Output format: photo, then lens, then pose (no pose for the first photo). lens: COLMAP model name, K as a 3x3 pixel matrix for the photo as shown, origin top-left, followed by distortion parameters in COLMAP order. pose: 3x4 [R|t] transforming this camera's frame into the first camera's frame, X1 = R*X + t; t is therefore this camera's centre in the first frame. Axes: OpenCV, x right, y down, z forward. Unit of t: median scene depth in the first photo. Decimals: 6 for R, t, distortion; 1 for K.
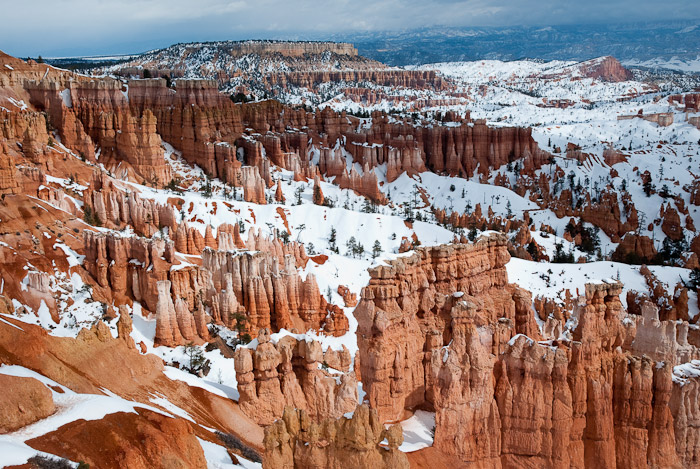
lens RADIAL K [[808.8, 0, 350.8], [0, 808.8, 239.5], [0, 0, 1]] dist [0.055295, 0.000000]
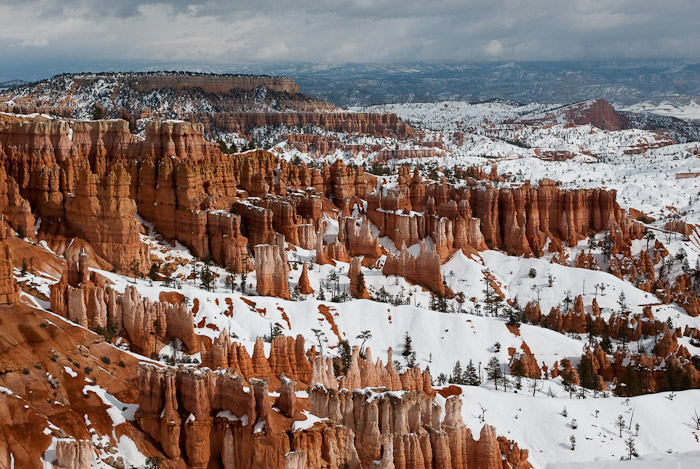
lens RADIAL K [[1013.7, 0, 347.5], [0, 1013.7, 210.5], [0, 0, 1]] dist [0.142242, 0.000000]
pose [[0.994772, 0.002442, 0.102096, -0.123868], [0.008703, 0.994050, -0.108576, -0.020276], [-0.101753, 0.108897, 0.988831, 0.103079]]
